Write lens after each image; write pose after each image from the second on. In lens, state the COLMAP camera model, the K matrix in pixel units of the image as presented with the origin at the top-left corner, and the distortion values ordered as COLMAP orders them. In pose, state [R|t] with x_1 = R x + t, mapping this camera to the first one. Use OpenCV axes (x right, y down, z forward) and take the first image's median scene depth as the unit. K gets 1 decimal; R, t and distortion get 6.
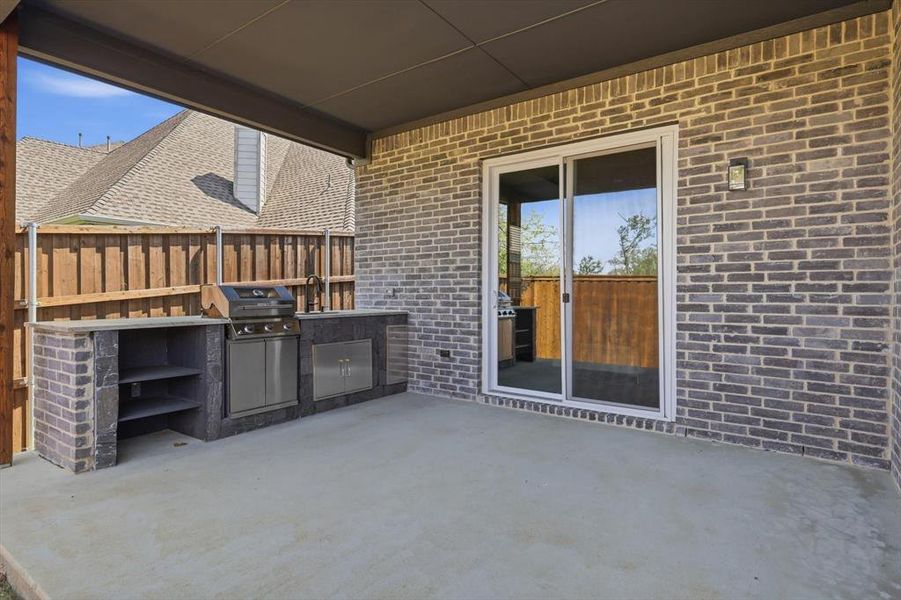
lens RADIAL K [[495.6, 0, 450.5], [0, 495.6, 300.4], [0, 0, 1]] dist [0.006766, 0.001504]
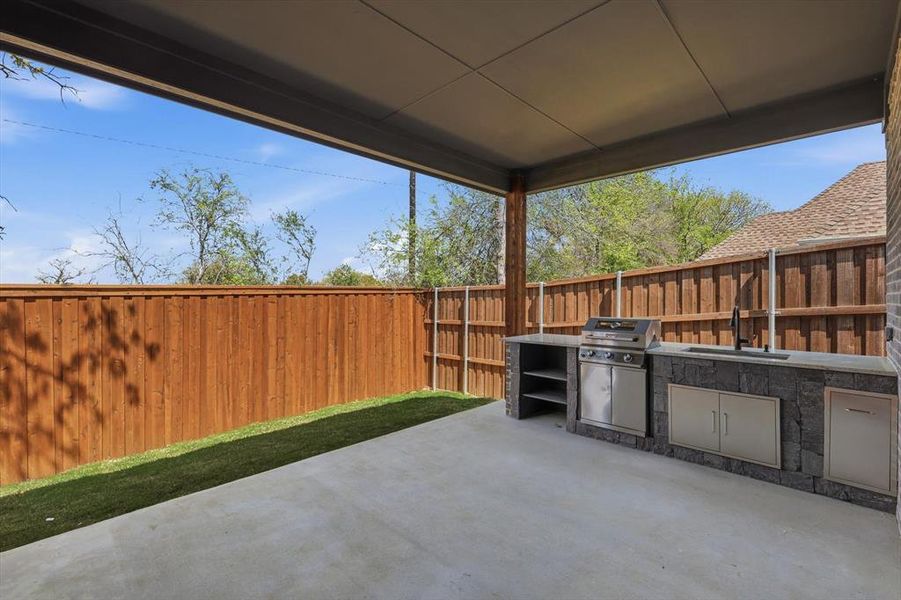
lens RADIAL K [[399.0, 0, 452.0], [0, 399.0, 295.1], [0, 0, 1]] dist [0.004761, -0.000827]
pose [[-0.157858, 0.002534, -0.987459, 0.468541], [-0.002708, 0.999992, 0.002999, -0.072071], [0.987458, 0.003147, -0.157850, 0.590426]]
